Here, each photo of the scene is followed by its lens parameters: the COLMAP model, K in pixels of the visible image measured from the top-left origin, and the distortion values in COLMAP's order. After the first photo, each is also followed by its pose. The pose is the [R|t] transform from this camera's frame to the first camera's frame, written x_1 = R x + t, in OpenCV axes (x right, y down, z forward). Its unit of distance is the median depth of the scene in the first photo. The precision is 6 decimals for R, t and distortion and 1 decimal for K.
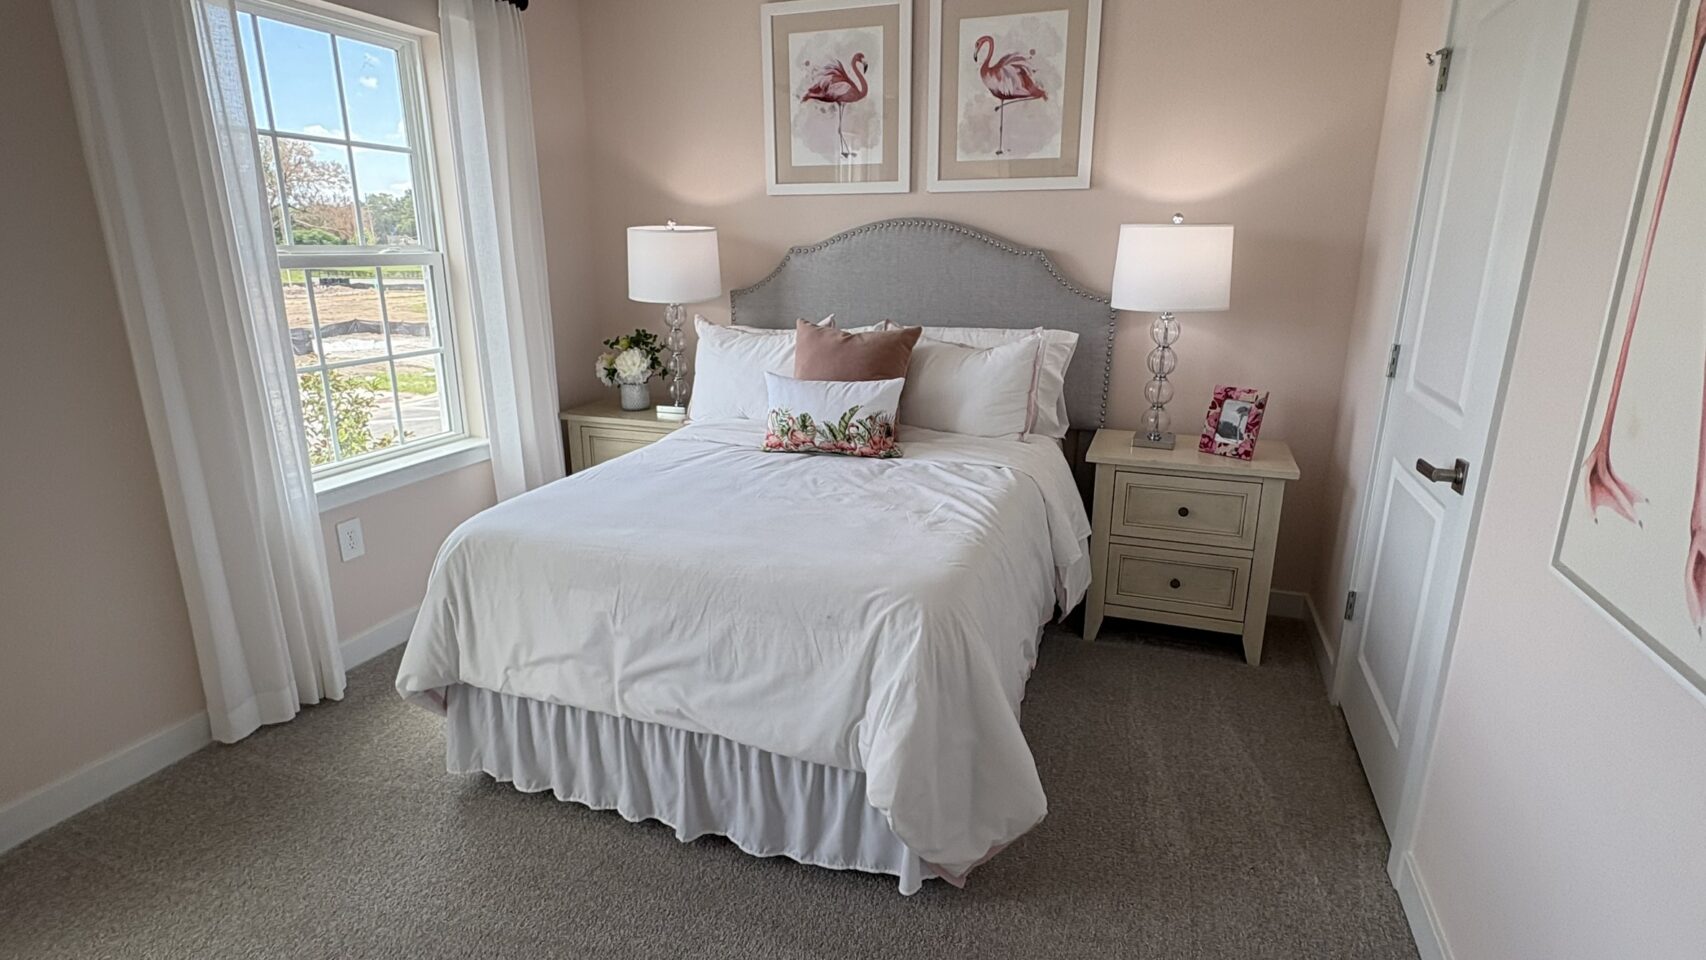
lens RADIAL K [[850.2, 0, 853.0], [0, 850.2, 480.0], [0, 0, 1]] dist [-0.005545, -0.000688]
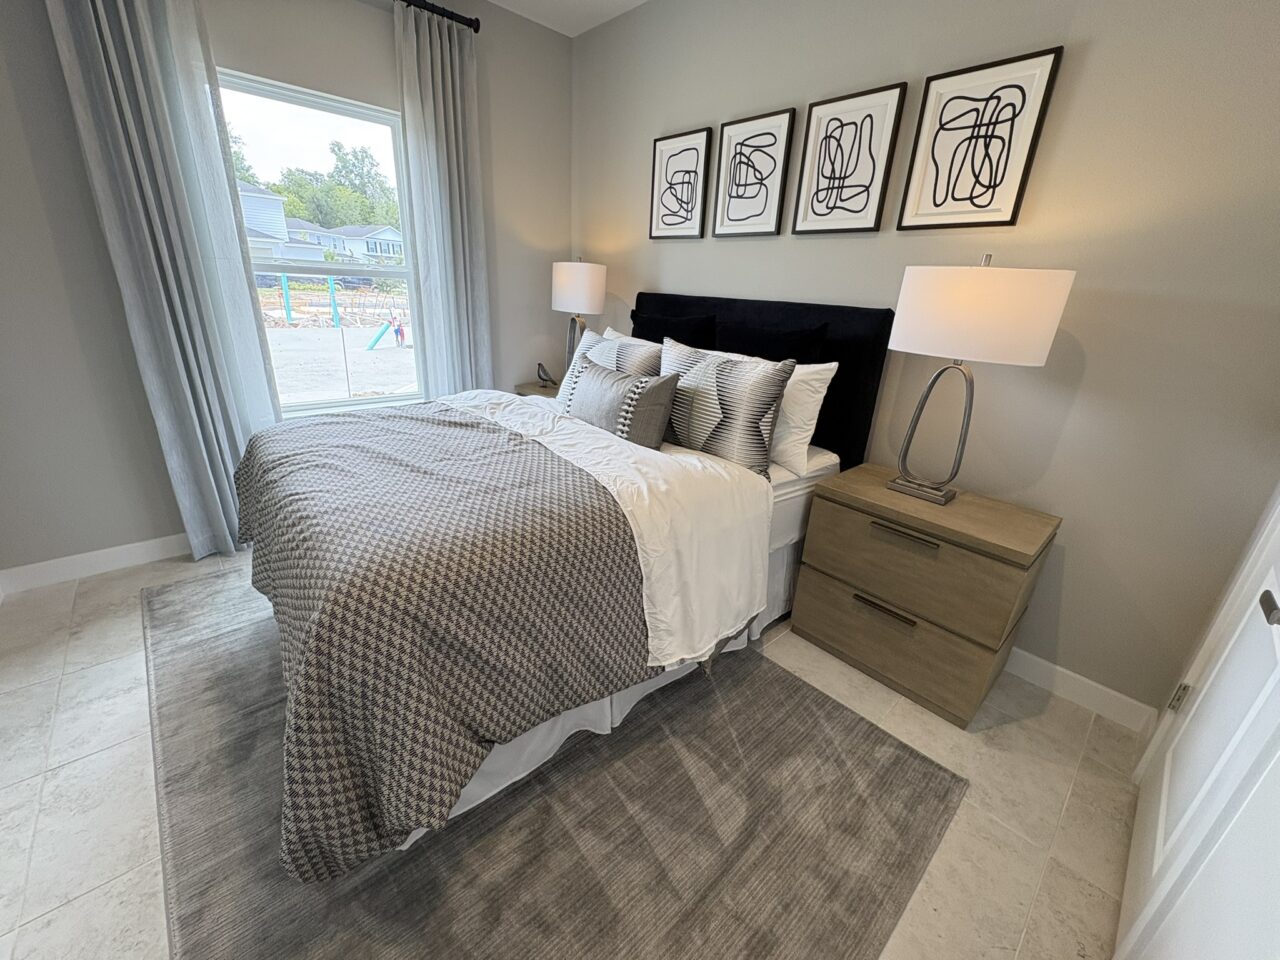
lens RADIAL K [[506.9, 0, 640.0], [0, 506.9, 480.0], [0, 0, 1]] dist [0.000004, -0.000092]
pose [[0.886213, 0.212506, -0.411664, 0.292158], [-0.181566, 0.976821, 0.113379, -0.061042], [0.426216, -0.025733, 0.904256, 0.286471]]
